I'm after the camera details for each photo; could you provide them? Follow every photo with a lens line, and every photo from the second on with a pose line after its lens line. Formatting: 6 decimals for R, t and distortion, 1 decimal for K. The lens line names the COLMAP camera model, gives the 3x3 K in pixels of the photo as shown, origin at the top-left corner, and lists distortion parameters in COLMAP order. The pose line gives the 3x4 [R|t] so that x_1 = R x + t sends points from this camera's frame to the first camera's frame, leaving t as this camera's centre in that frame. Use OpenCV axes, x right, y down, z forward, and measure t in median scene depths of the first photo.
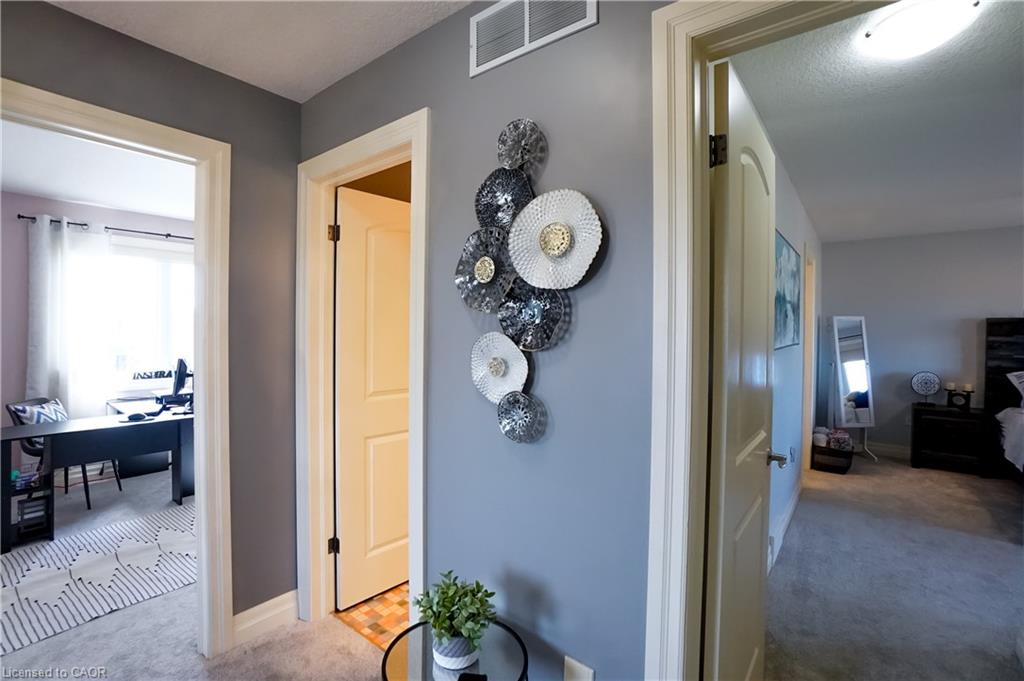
lens RADIAL K [[468.3, 0, 510.8], [0, 468.3, 337.1], [0, 0, 1]] dist [-0.057881, 0.020359]
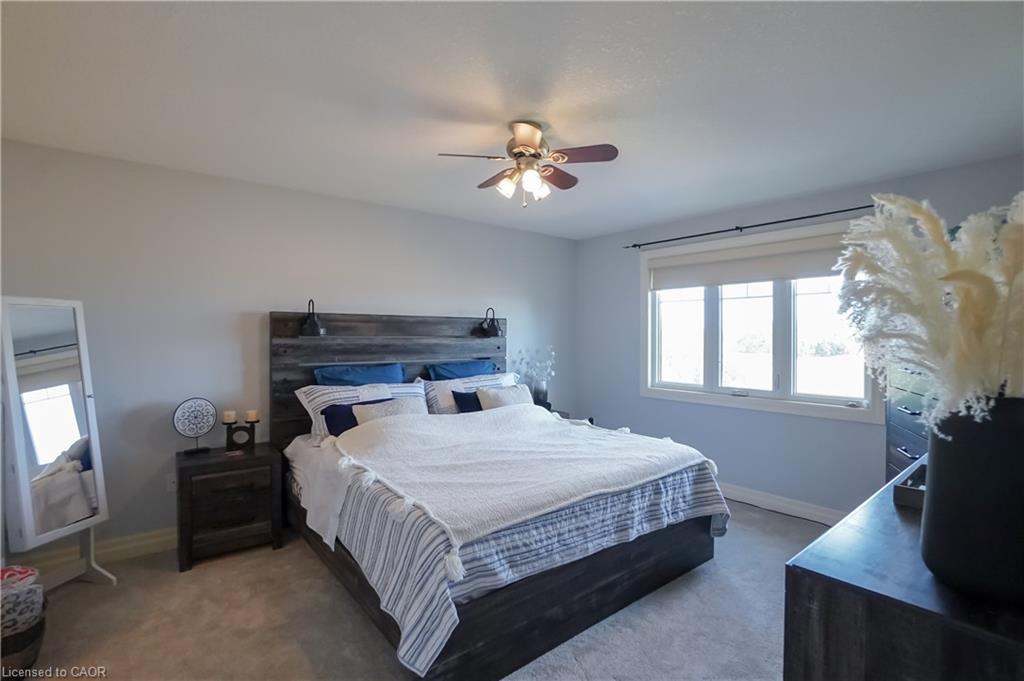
lens RADIAL K [[468.3, 0, 501.9], [0, 468.3, 339.6], [0, 0, 1]] dist [-0.057881, 0.020359]
pose [[0.238414, -0.009067, 0.971121, 0.415800], [0.015949, 0.999858, 0.005420, 0.002371], [-0.971033, 0.014196, 0.238525, 0.446817]]
